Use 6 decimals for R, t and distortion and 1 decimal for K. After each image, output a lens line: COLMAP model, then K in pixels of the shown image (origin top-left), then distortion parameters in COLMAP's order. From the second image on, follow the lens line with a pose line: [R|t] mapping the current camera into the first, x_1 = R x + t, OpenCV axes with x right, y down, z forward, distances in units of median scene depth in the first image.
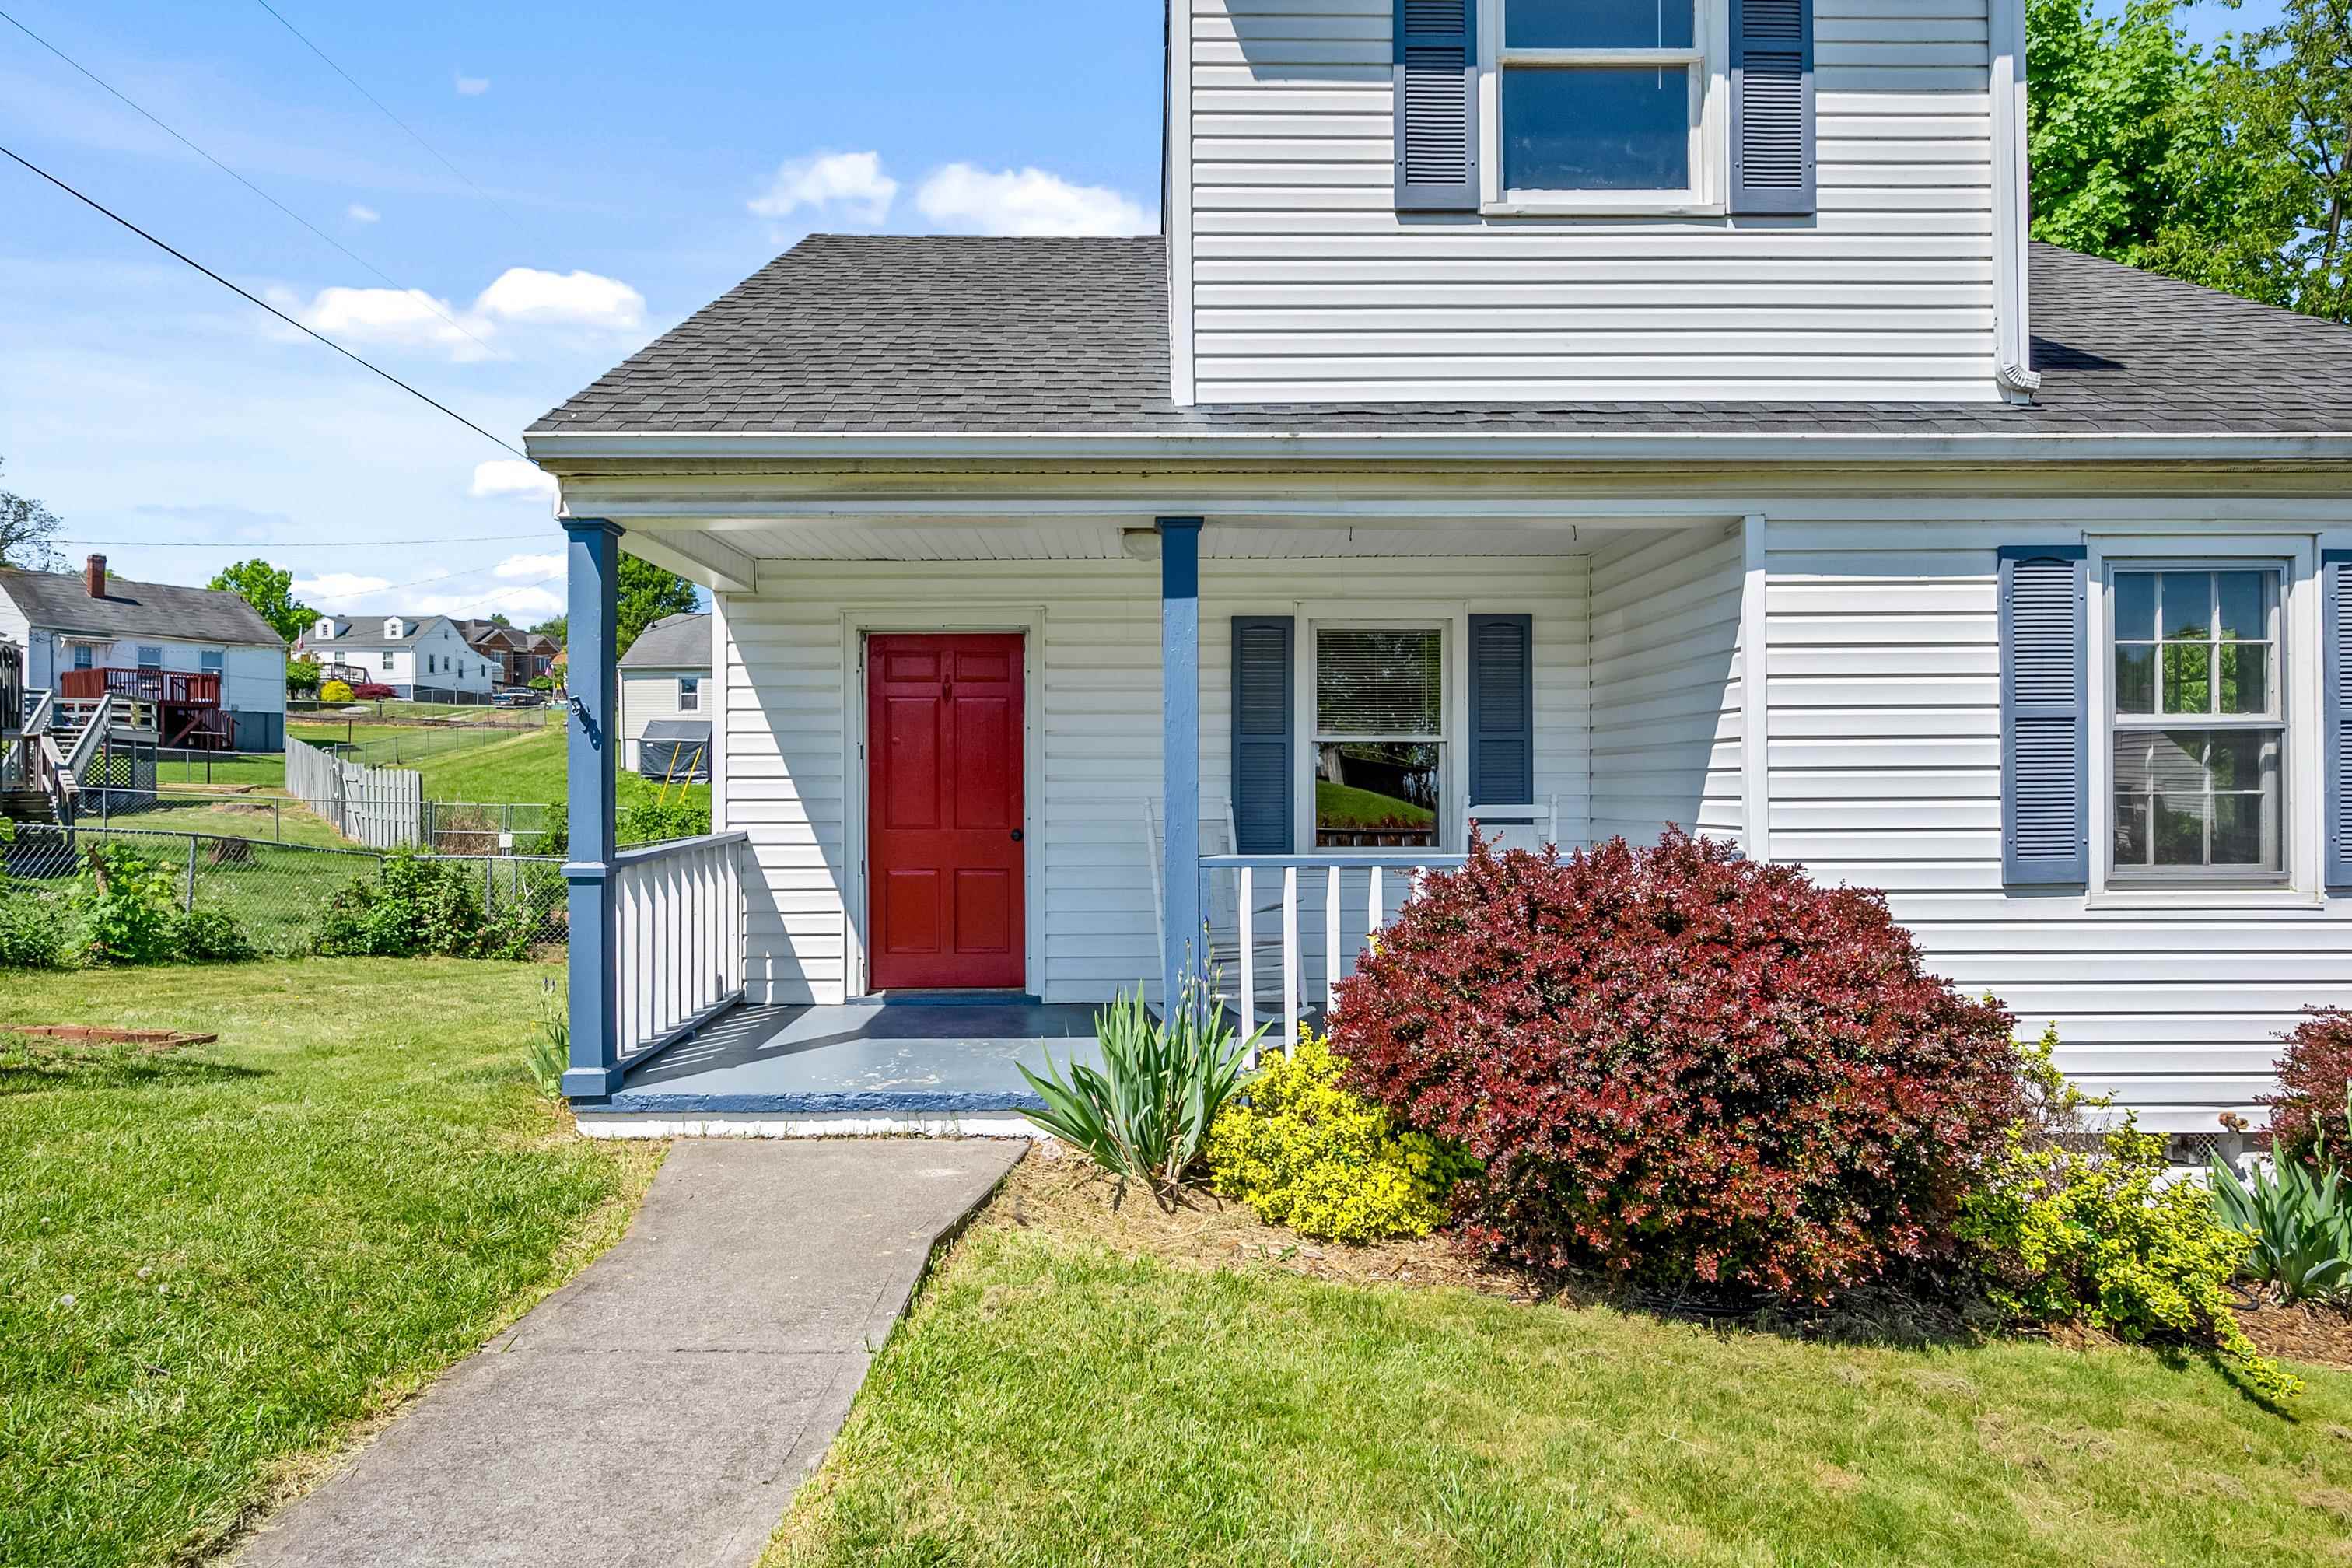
lens RADIAL K [[1324.3, 0, 1157.9], [0, 1324.3, 786.6], [0, 0, 1]] dist [-0.001719, -0.001237]
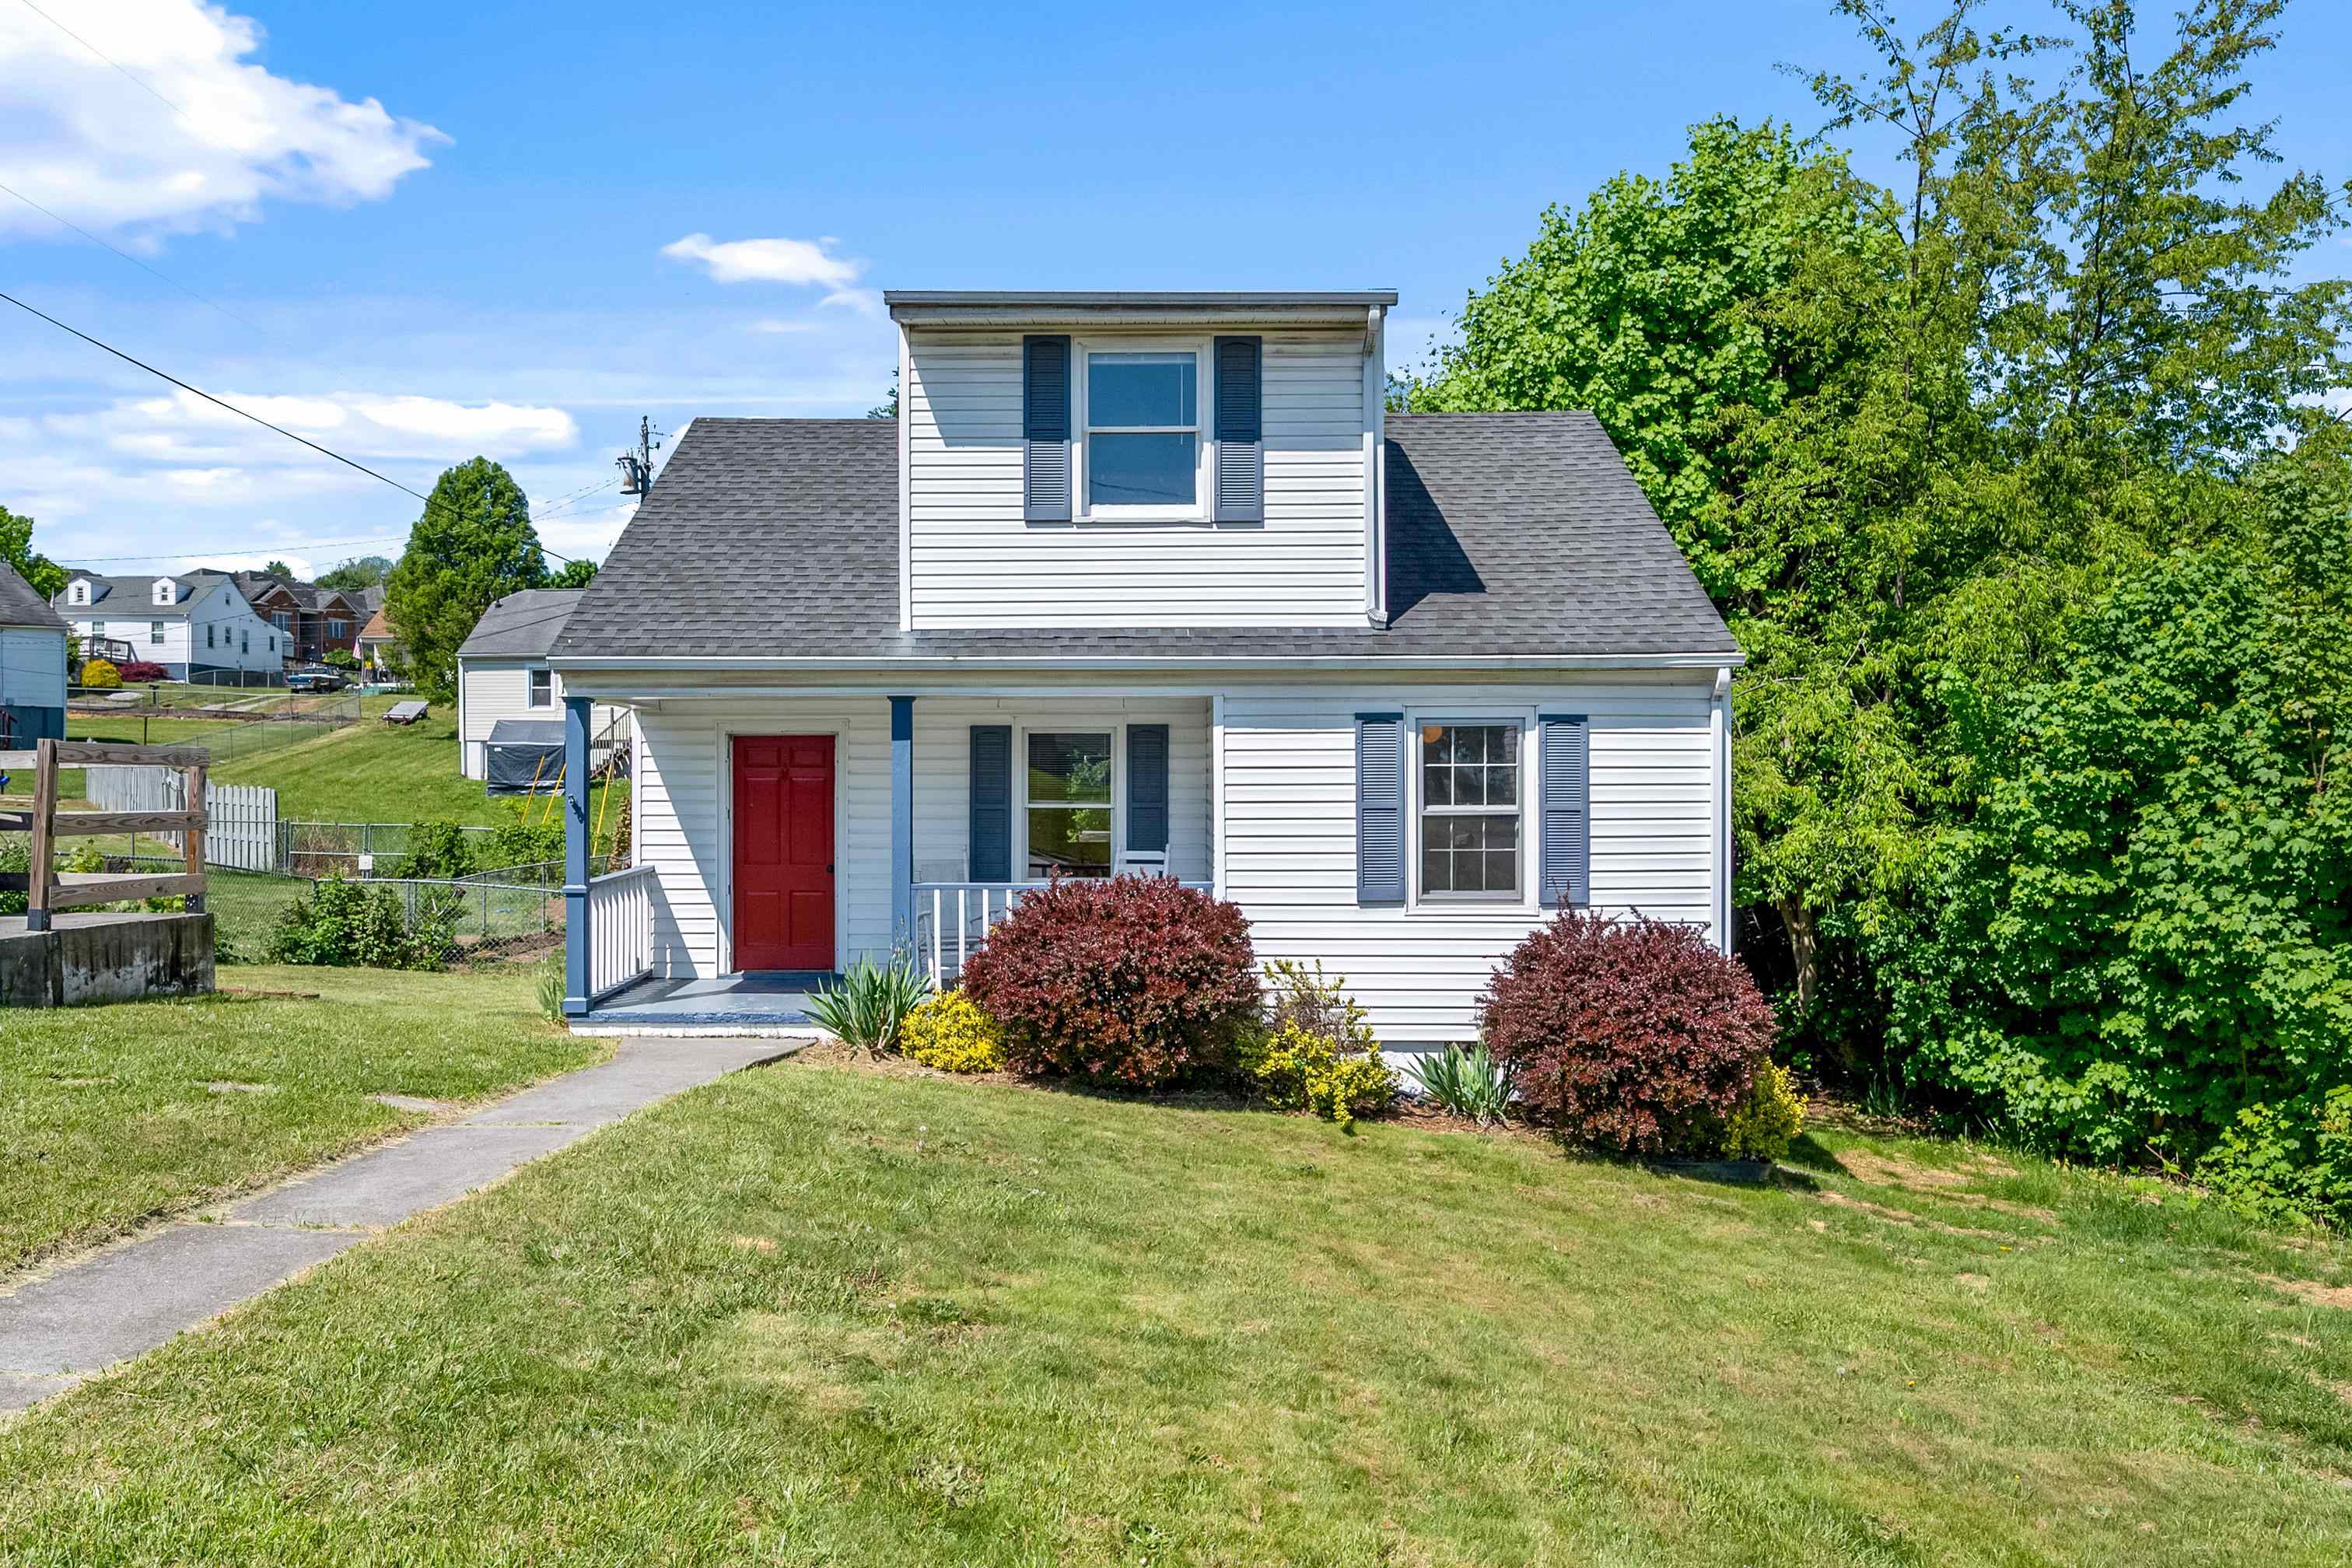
lens RADIAL K [[1843.8, 0, 1097.3], [0, 1843.8, 791.5], [0, 0, 1]] dist [-0.000960, 0.000753]
pose [[0.999437, 0.002762, -0.033429, 0.358972], [-0.002627, 0.999988, 0.004077, -0.081554], [0.033440, -0.003987, 0.999433, -1.464349]]
